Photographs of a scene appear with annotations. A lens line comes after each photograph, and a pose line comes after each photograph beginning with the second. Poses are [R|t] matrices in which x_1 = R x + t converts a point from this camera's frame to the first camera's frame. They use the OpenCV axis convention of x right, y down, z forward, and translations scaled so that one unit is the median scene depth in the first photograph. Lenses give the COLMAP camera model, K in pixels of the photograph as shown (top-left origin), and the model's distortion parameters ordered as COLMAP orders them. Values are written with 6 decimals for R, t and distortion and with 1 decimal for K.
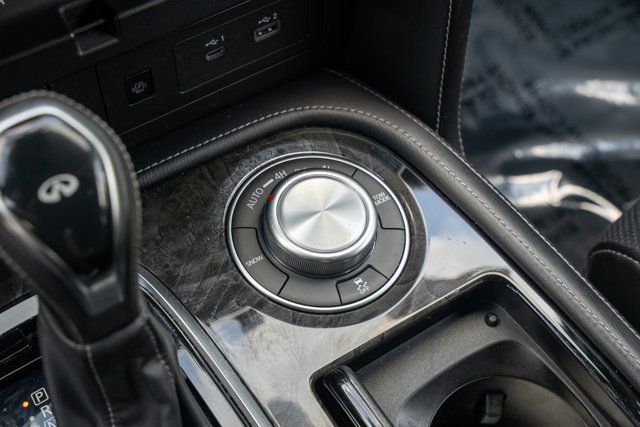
lens RADIAL K [[981.9, 0, 324.7], [0, 981.9, 215.0], [0, 0, 1]] dist [0.088419, 0.000000]
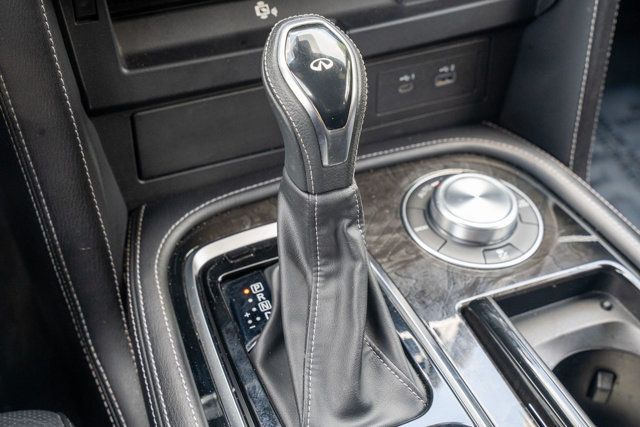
lens RADIAL K [[981.9, 0, 326.2], [0, 981.9, 211.8], [0, 0, 1]] dist [0.088419, 0.000000]
pose [[0.985803, 0.091278, -0.140930, -0.013283], [-0.126300, 0.956169, -0.264175, 0.381497], [0.110640, 0.278224, 0.954123, -0.266418]]
